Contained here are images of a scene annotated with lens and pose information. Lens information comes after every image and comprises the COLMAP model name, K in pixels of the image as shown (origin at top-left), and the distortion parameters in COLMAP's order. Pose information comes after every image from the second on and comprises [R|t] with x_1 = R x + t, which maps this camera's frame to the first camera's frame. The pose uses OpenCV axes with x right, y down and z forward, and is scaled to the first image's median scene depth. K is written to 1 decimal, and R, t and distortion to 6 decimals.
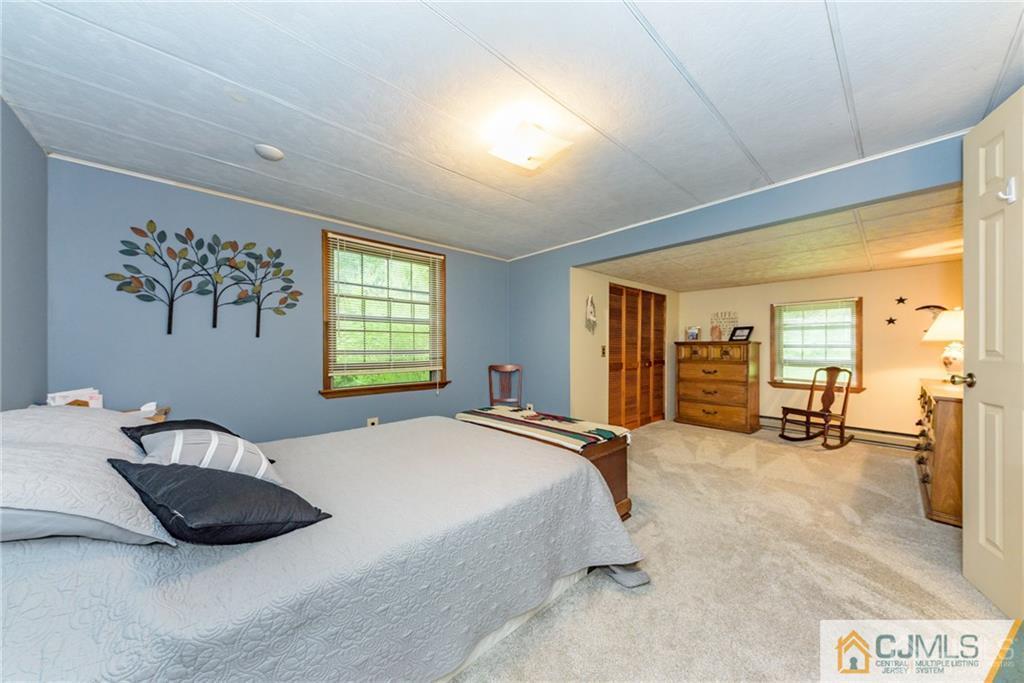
lens RADIAL K [[345.4, 0, 512.6], [0, 345.4, 346.4], [0, 0, 1]] dist [0.022948, 0.000018]
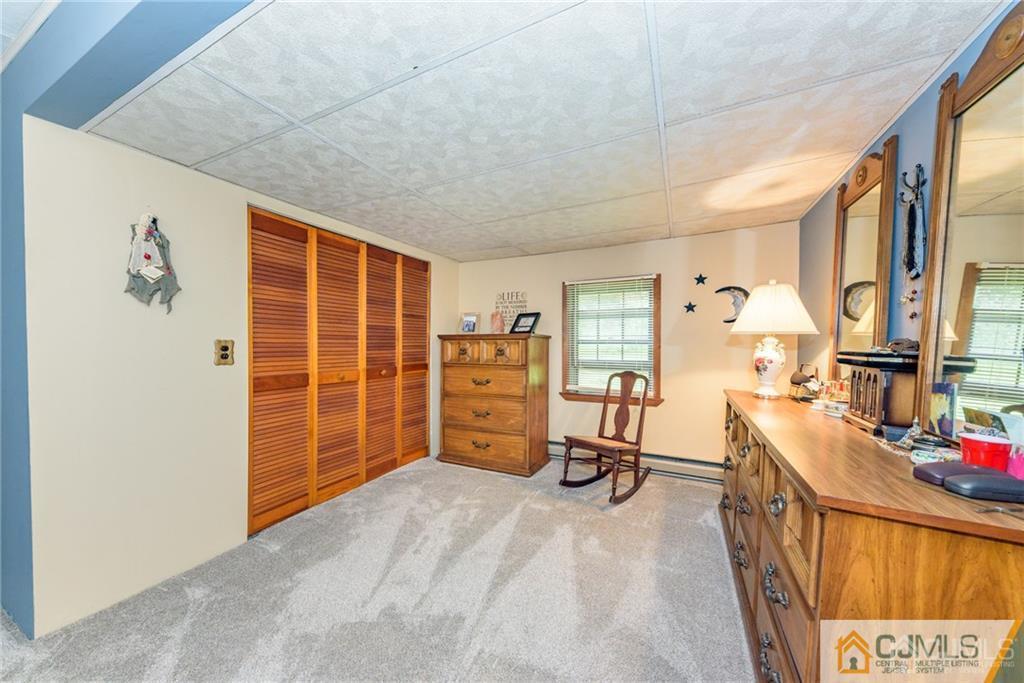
lens RADIAL K [[345.4, 0, 512.6], [0, 345.4, 346.4], [0, 0, 1]] dist [0.022948, 0.000018]
pose [[0.932104, -0.004962, 0.362158, 0.402679], [0.001126, 0.999941, 0.010801, 0.001302], [-0.362190, -0.009660, 0.932054, 0.398376]]
